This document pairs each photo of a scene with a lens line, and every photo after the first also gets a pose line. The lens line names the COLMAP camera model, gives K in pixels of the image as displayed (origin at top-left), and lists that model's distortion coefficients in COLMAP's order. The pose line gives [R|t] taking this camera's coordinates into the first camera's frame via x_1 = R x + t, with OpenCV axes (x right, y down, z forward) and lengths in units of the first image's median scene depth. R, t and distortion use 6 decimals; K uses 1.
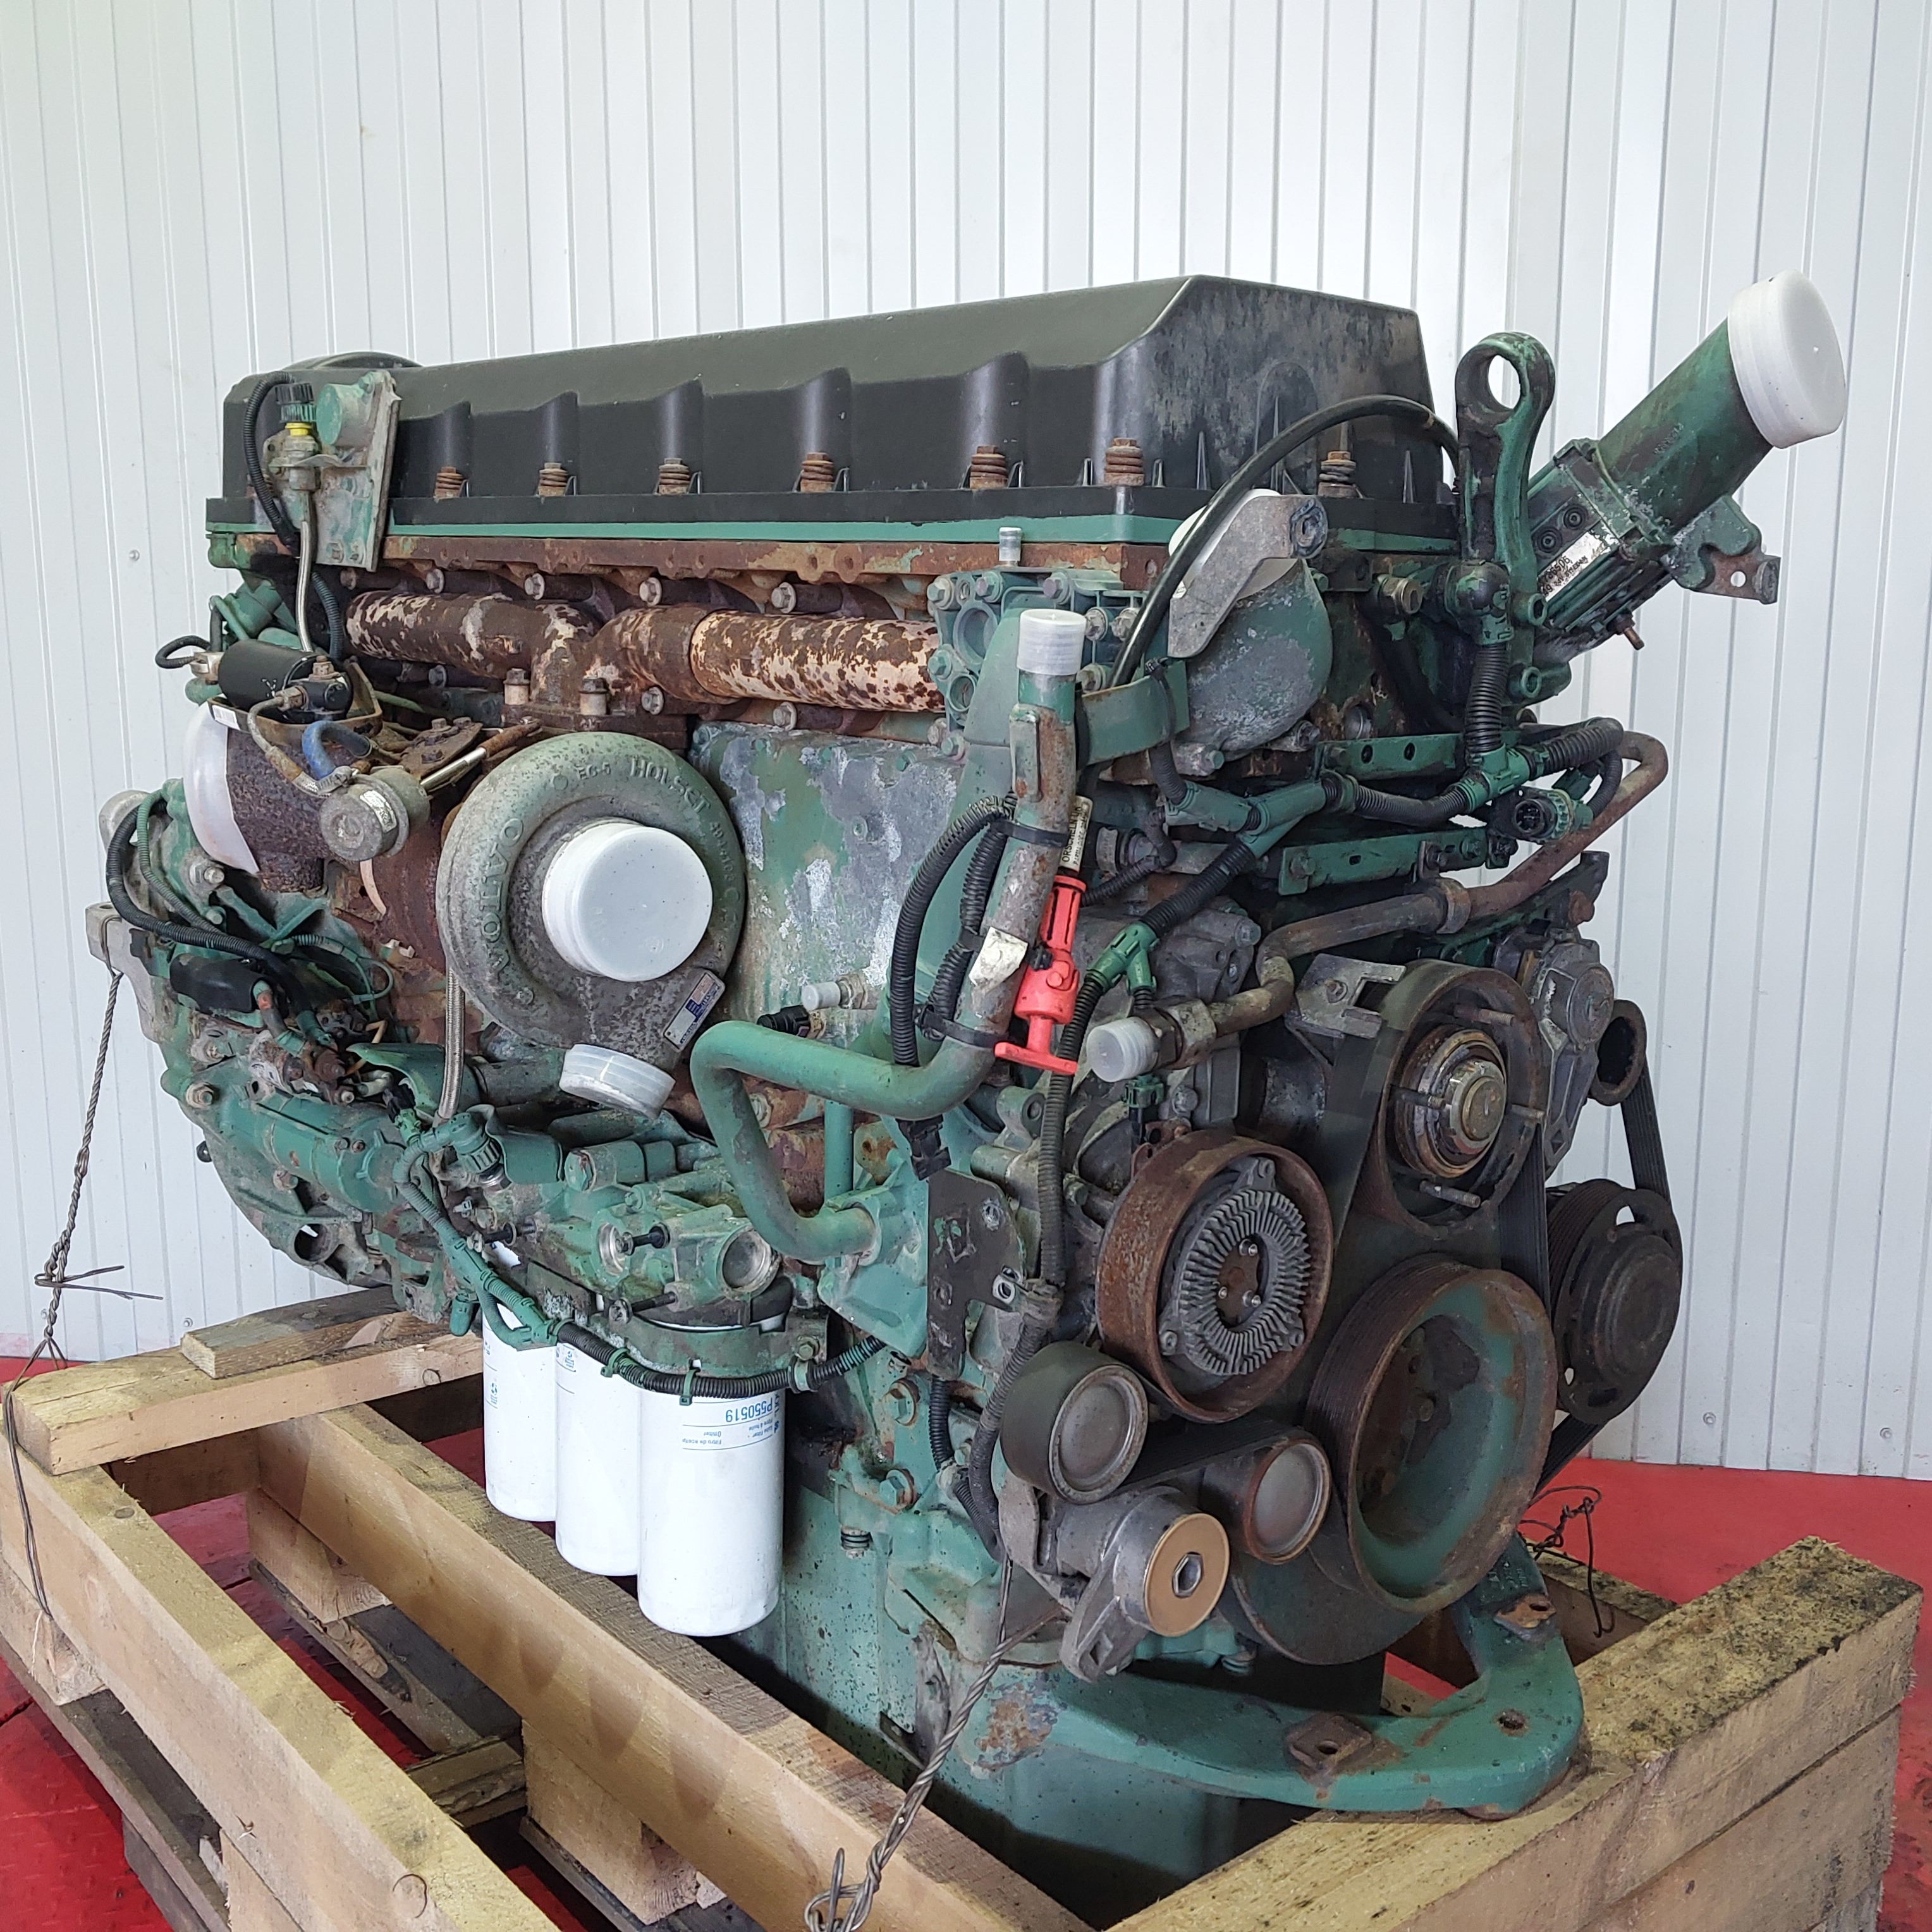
lens RADIAL K [[2032.2, 0, 953.2], [0, 2032.2, 961.4], [0, 0, 1]] dist [0.124987, -0.150411]
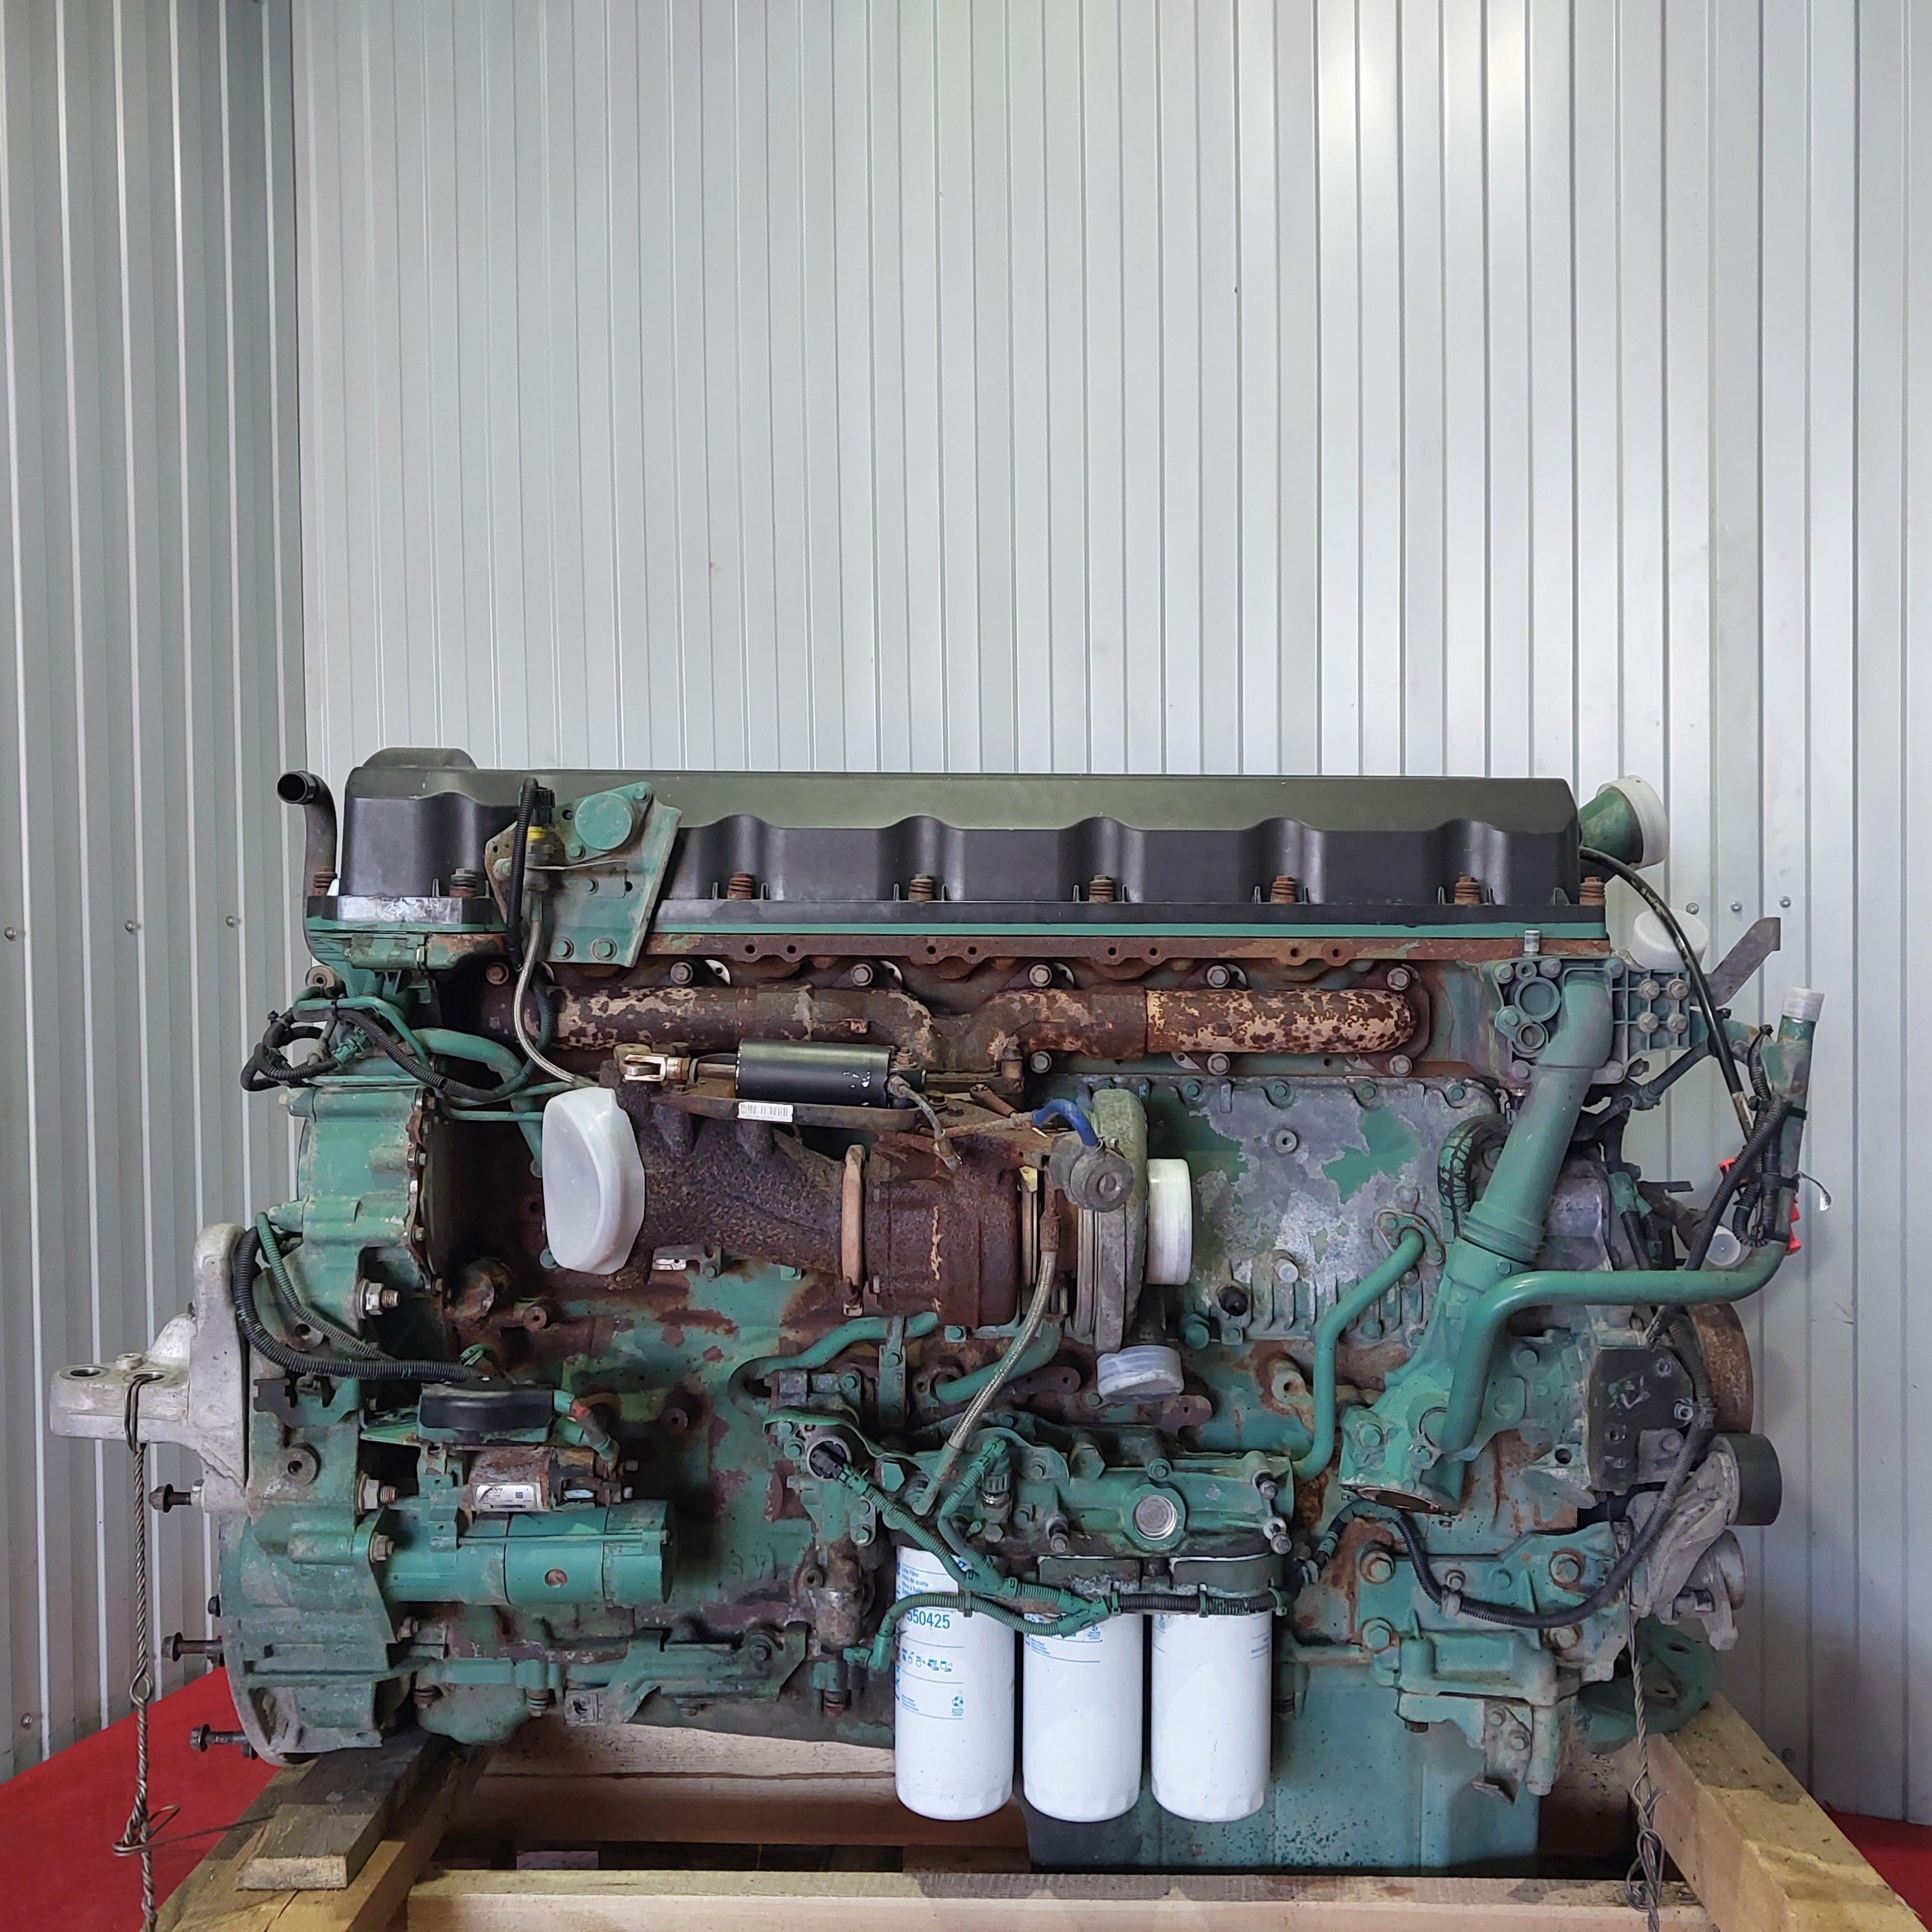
lens RADIAL K [[2032.2, 0, 953.2], [0, 2032.2, 961.4], [0, 0, 1]] dist [0.124987, -0.150411]
pose [[0.644477, -0.046412, 0.763214, -1.293530], [0.146701, 0.987118, -0.063850, -0.137244], [-0.750419, 0.153114, 0.642984, 0.294940]]
